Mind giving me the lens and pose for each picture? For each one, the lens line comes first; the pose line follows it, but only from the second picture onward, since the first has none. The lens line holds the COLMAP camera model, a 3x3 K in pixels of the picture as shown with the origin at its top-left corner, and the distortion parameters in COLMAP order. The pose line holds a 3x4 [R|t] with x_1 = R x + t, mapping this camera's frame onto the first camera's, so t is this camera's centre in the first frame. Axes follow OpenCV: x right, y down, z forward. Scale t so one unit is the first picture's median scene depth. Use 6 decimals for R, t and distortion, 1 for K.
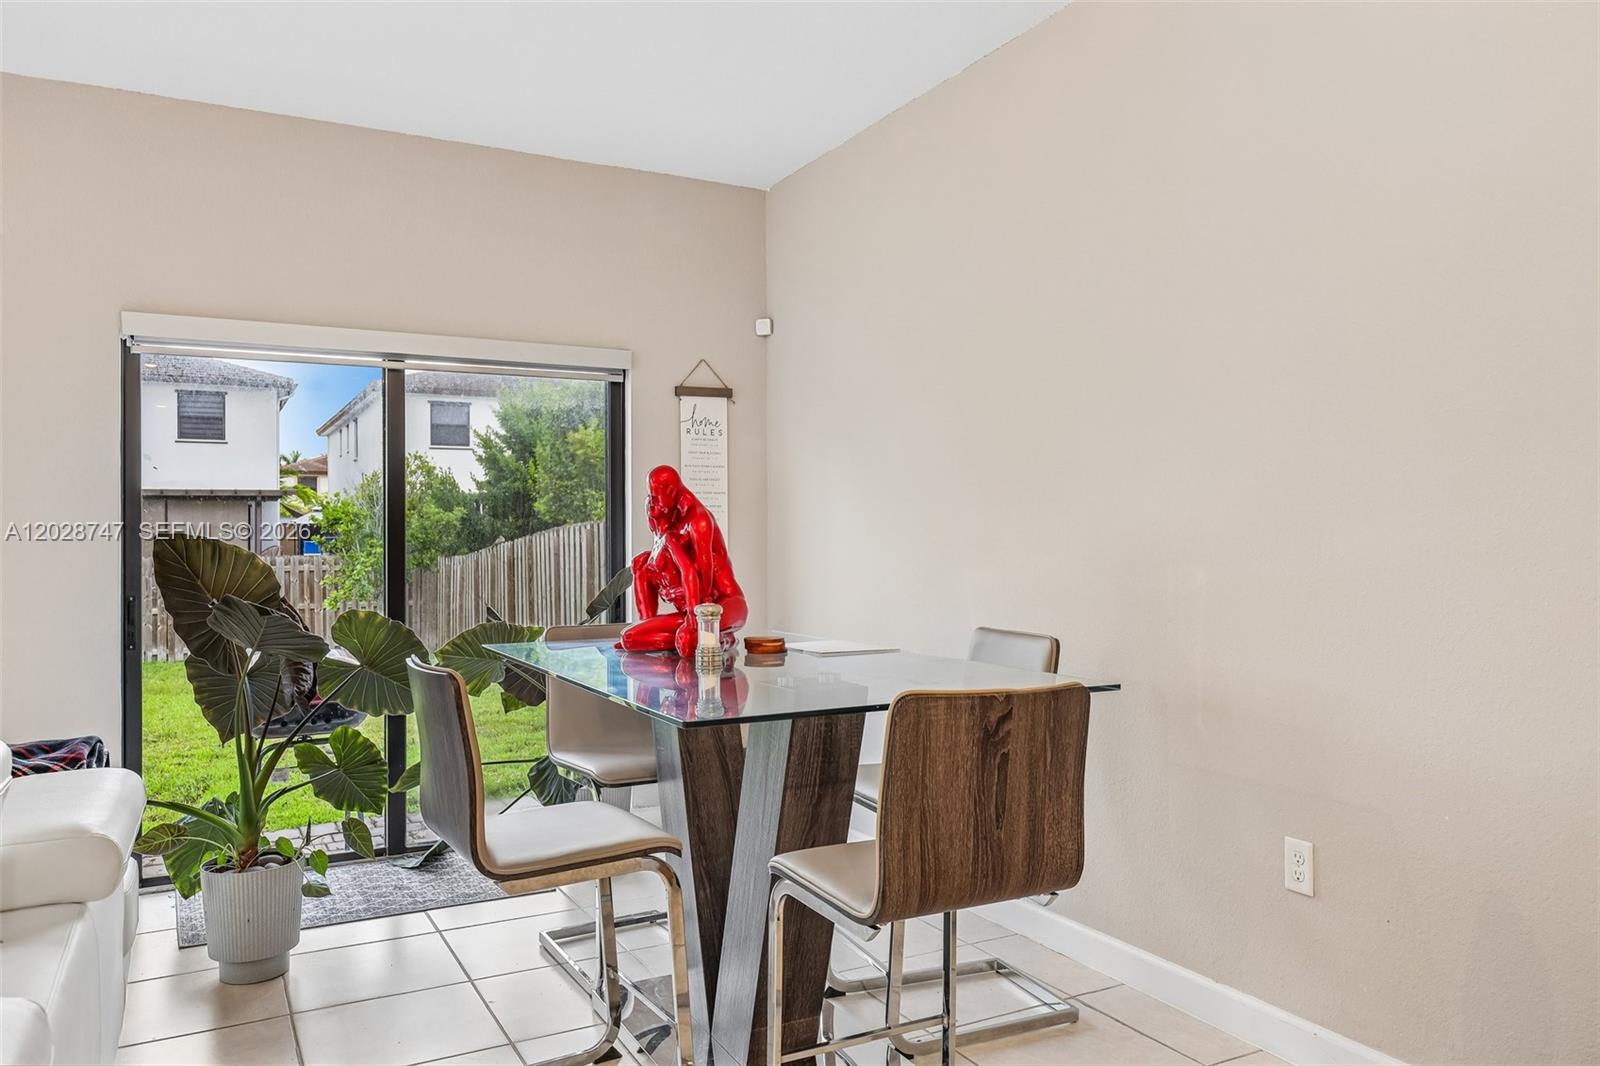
lens RADIAL K [[1140.1, 0, 793.6], [0, 1140.1, 532.6], [0, 0, 1]] dist [0.006752, 0.000600]
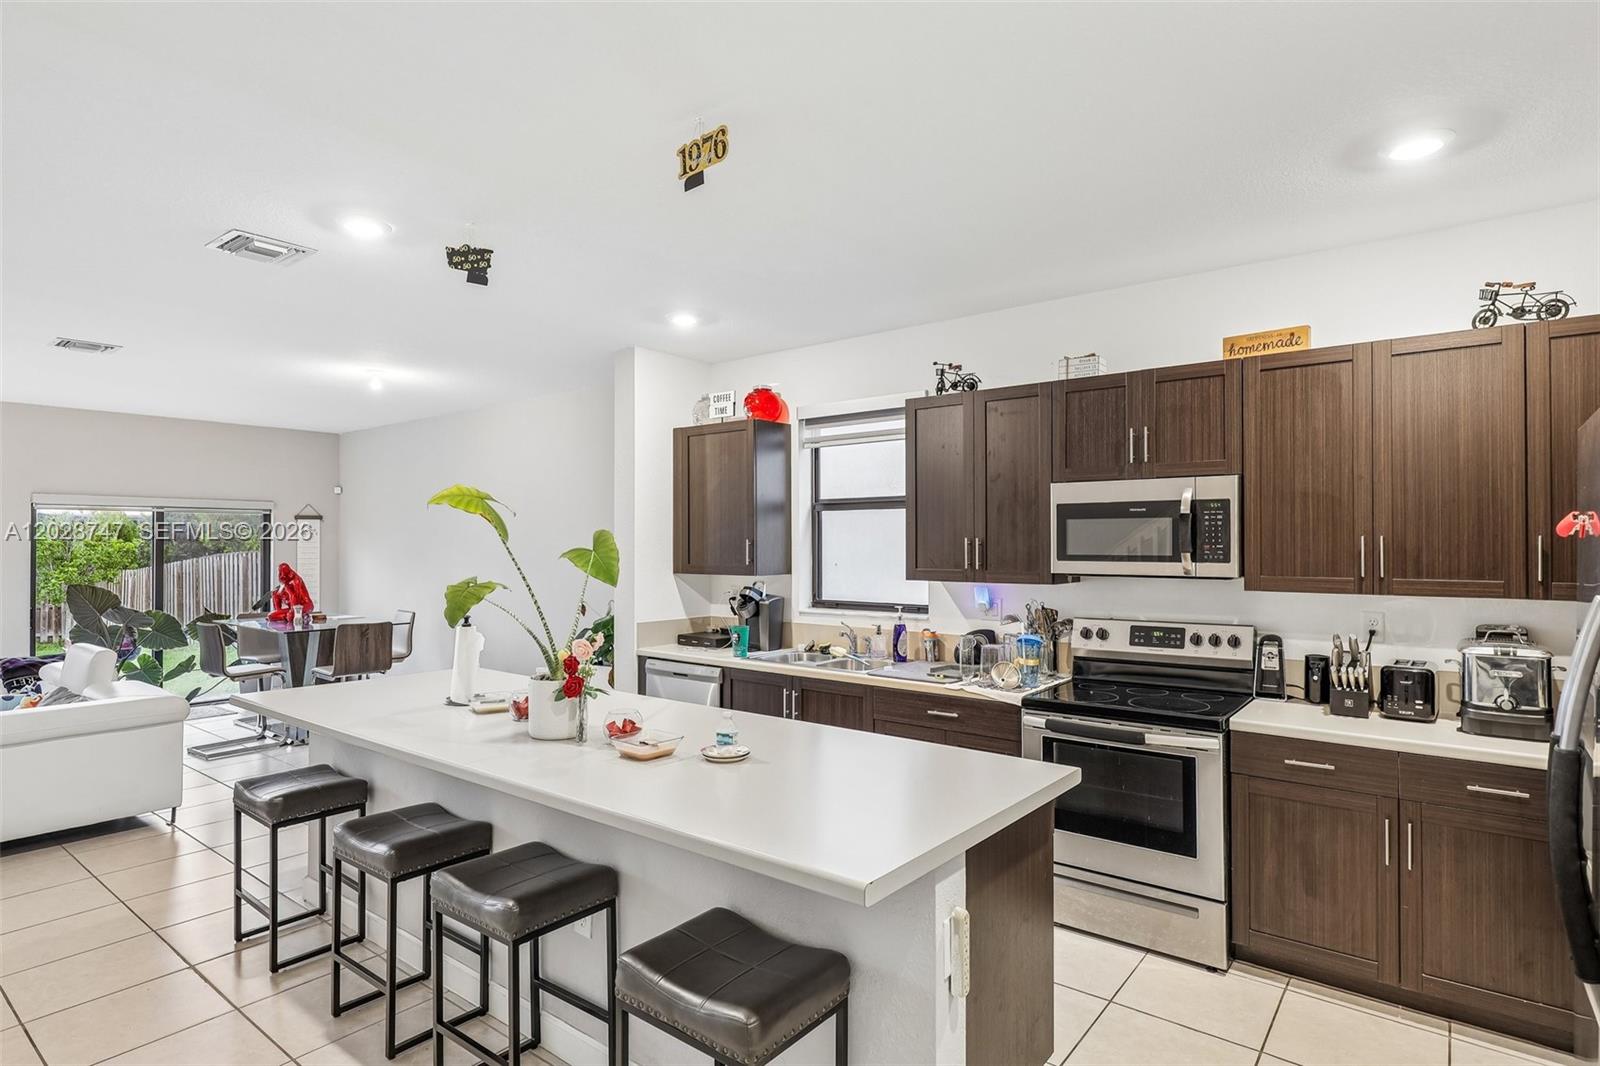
lens RADIAL K [[832.1, 0, 800.0], [0, 832.1, 537.2], [0, 0, 1]] dist [0.002435, -0.000196]
pose [[0.913715, 0.010584, 0.406218, 0.258785], [-0.008017, 0.999936, -0.008019, -0.121714], [-0.406277, 0.004071, 0.913741, -1.726726]]
